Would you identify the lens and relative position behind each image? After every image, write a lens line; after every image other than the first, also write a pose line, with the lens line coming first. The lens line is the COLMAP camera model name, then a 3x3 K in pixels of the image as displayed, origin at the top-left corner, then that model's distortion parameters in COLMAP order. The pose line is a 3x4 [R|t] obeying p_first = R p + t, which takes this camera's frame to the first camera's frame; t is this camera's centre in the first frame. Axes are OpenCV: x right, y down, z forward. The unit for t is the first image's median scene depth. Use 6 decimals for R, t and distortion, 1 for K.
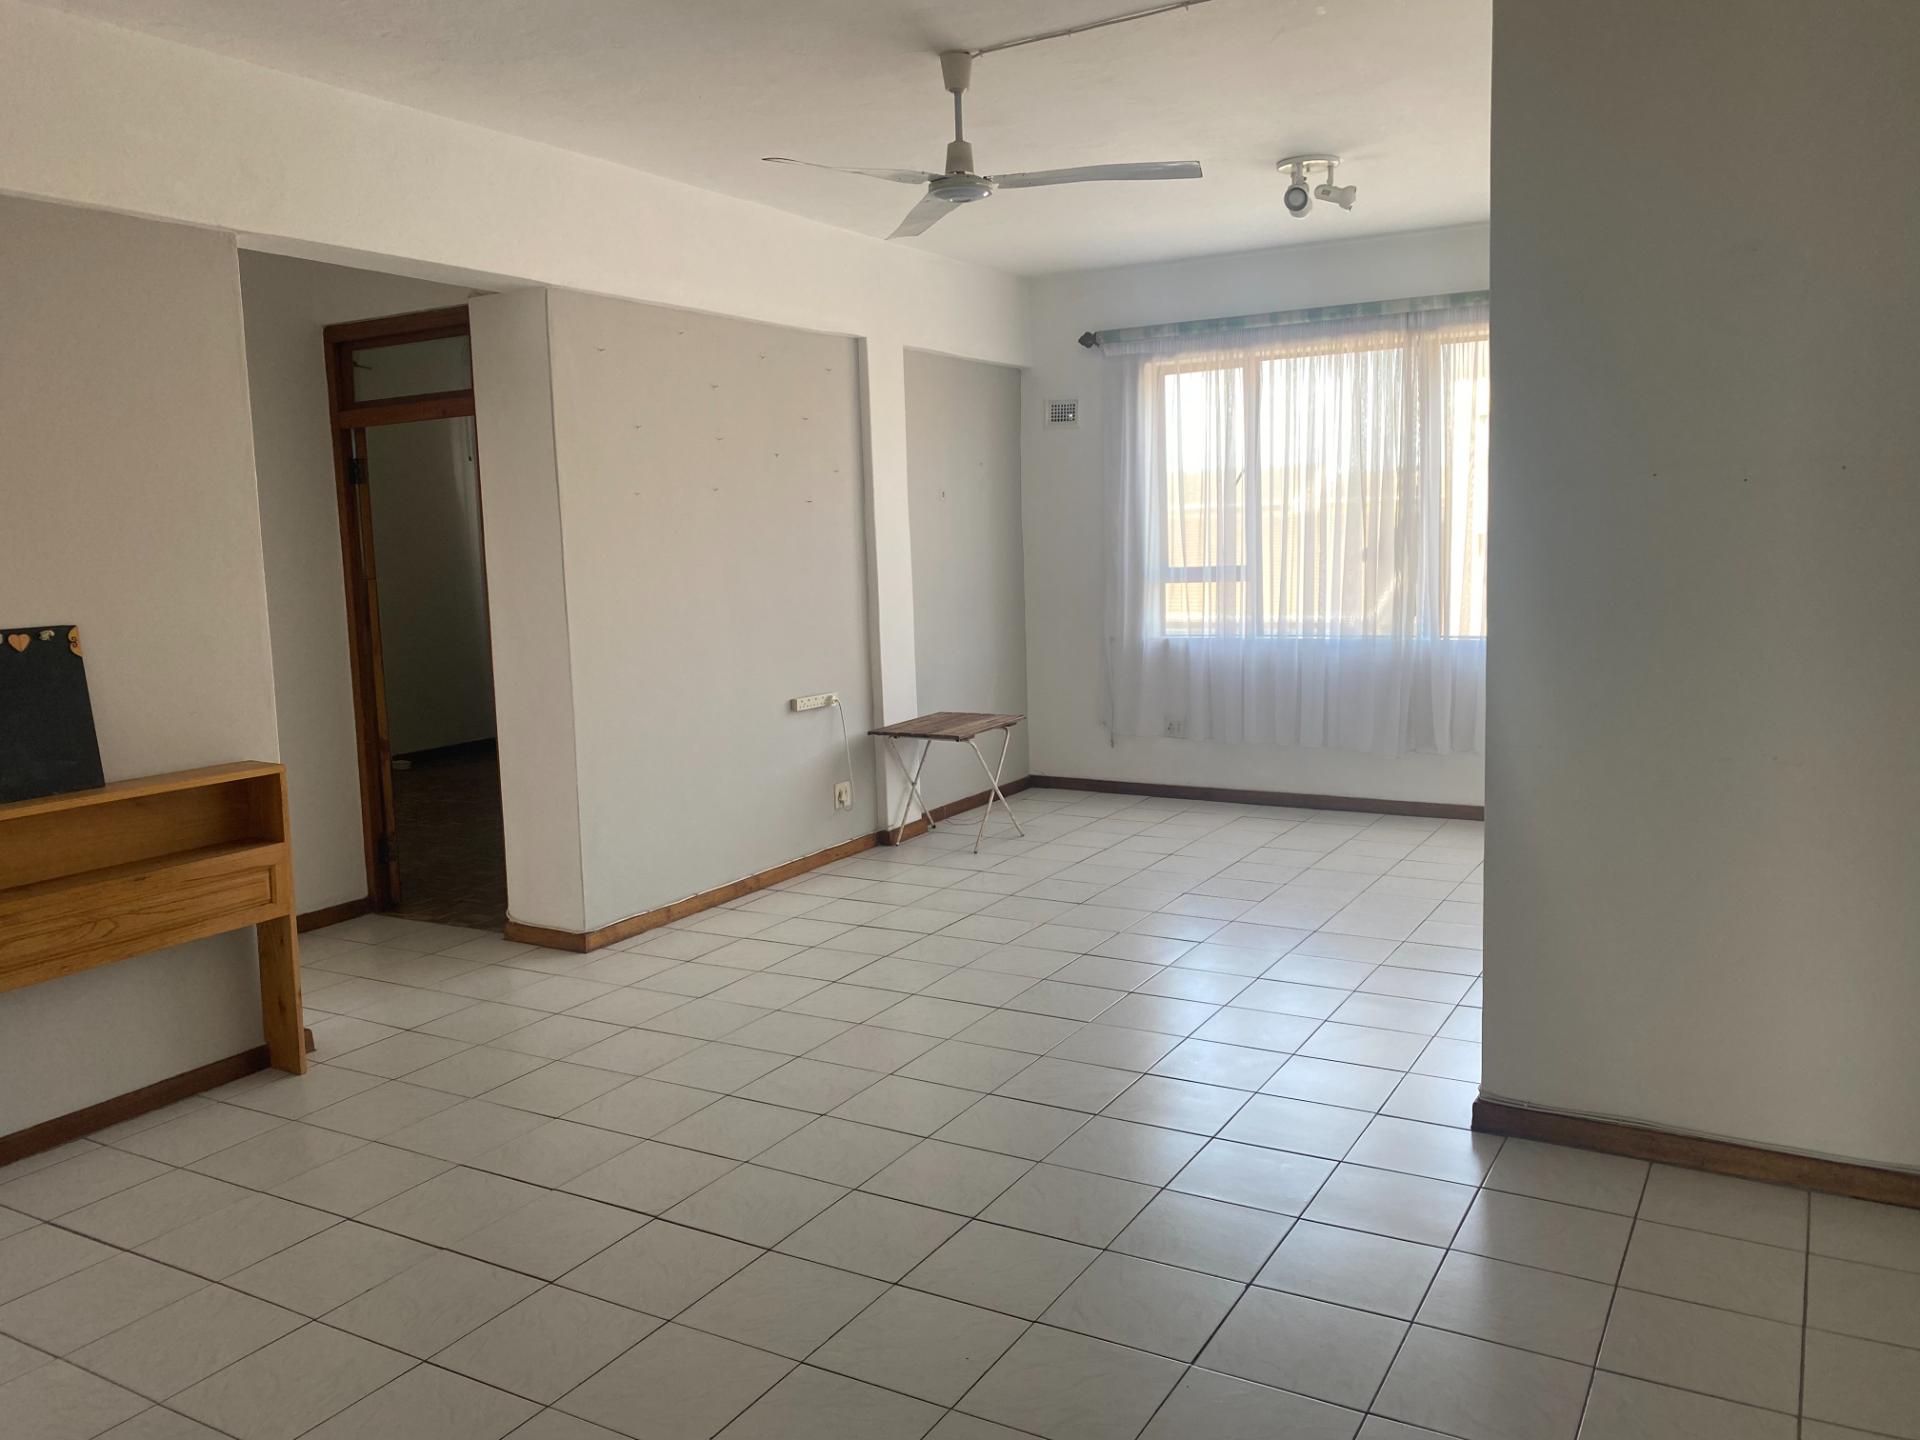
lens RADIAL K [[1488.5, 0, 956.0], [0, 1488.5, 724.1], [0, 0, 1]] dist [0.047354, -0.058137]
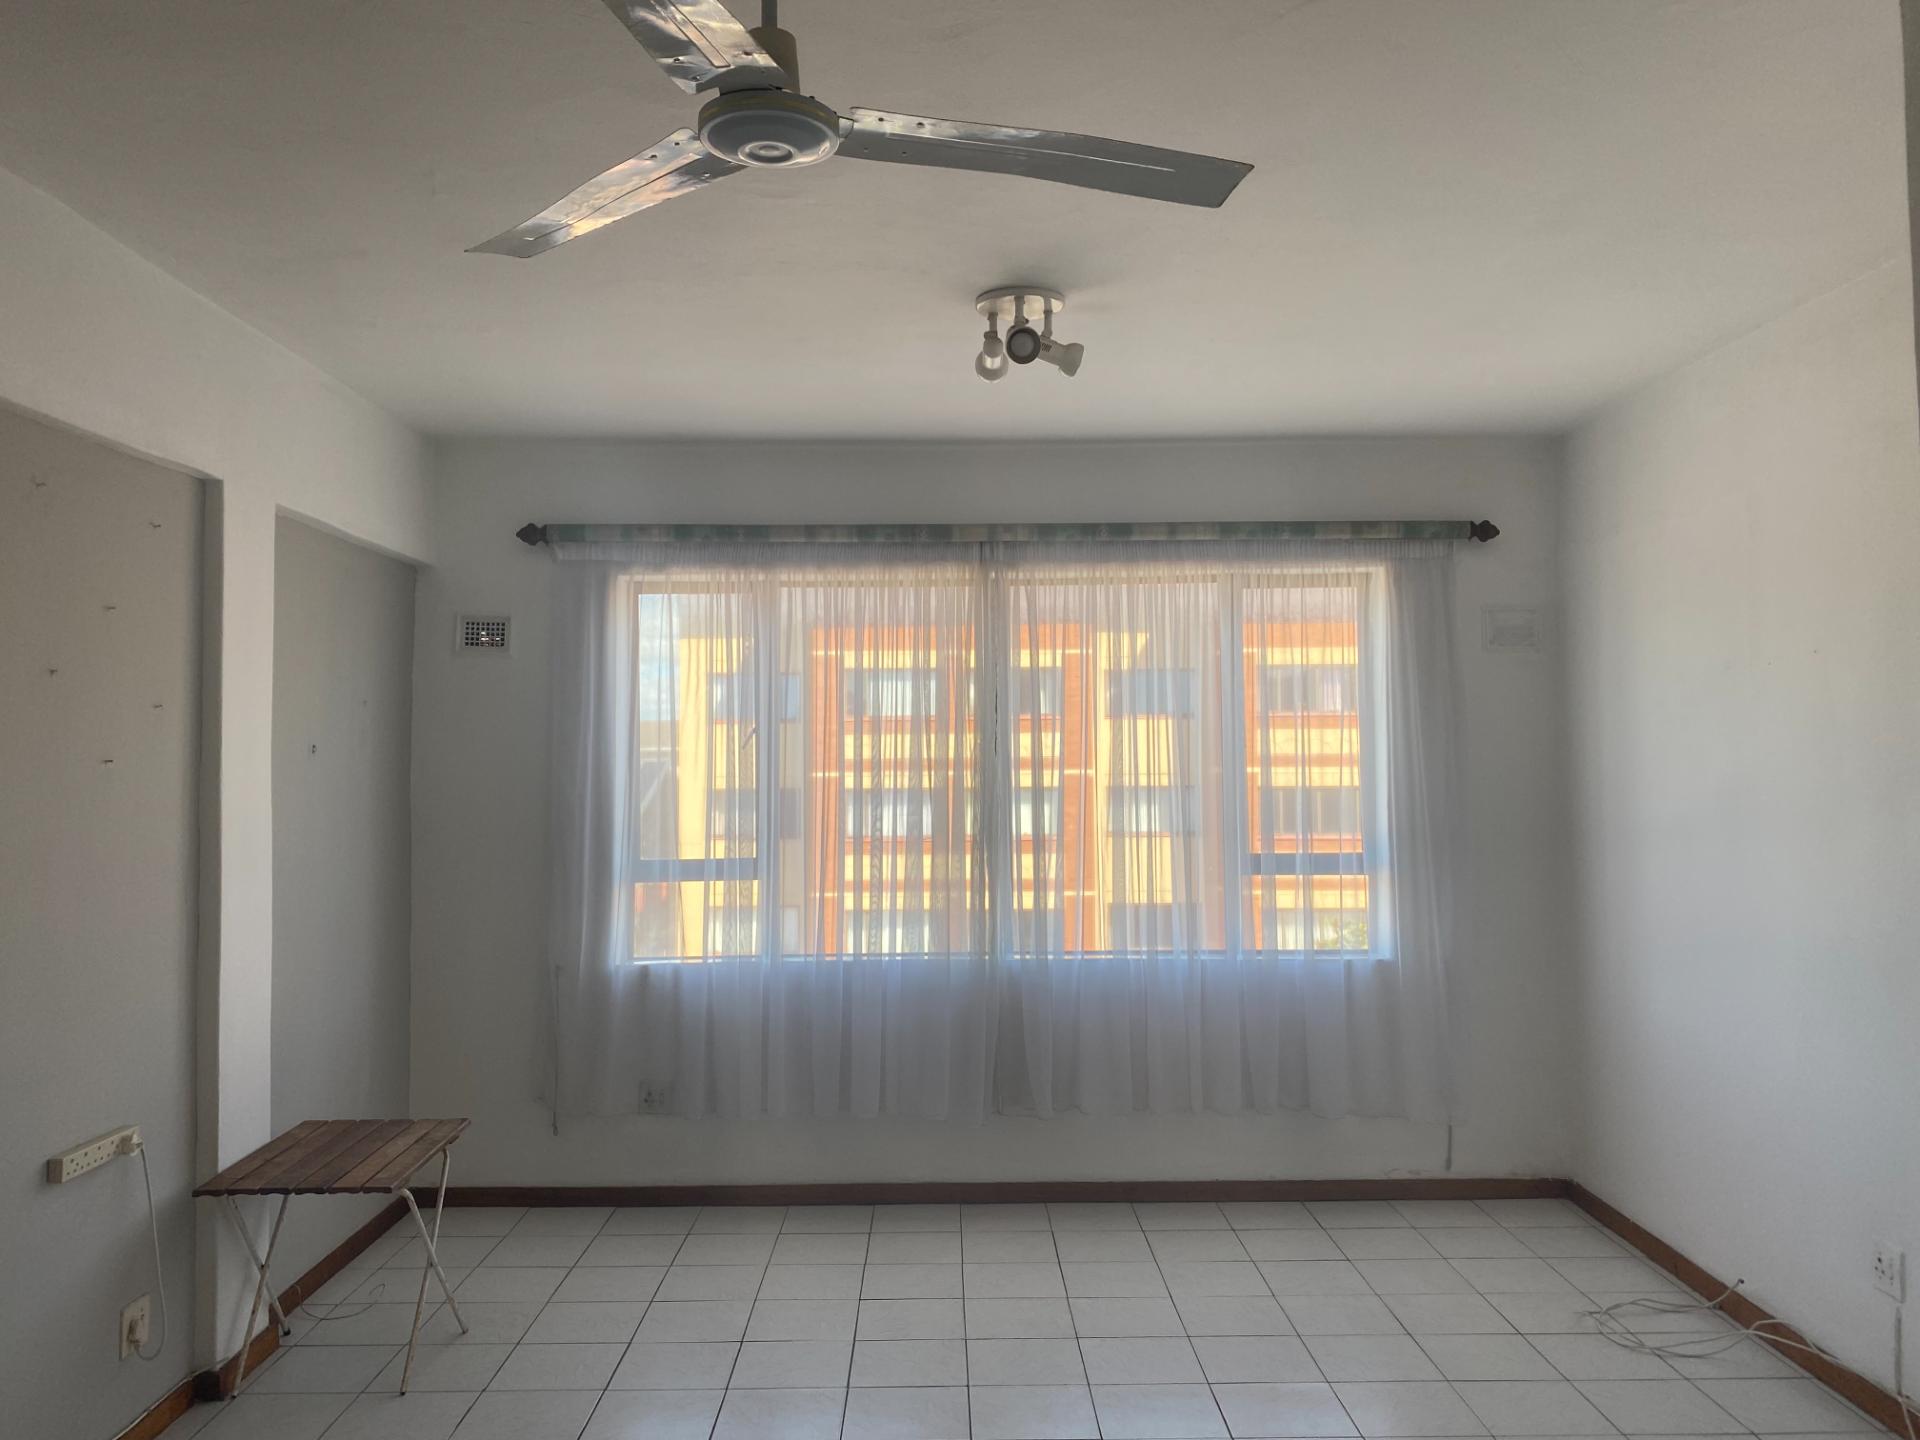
lens RADIAL K [[1488.5, 0, 955.8], [0, 1488.5, 714.3], [0, 0, 1]] dist [0.047354, -0.058137]
pose [[0.860724, 0.046613, 0.506934, -0.096889], [0.041492, 0.986063, -0.161118, -0.059898], [-0.507379, 0.159712, 0.846793, 0.353074]]
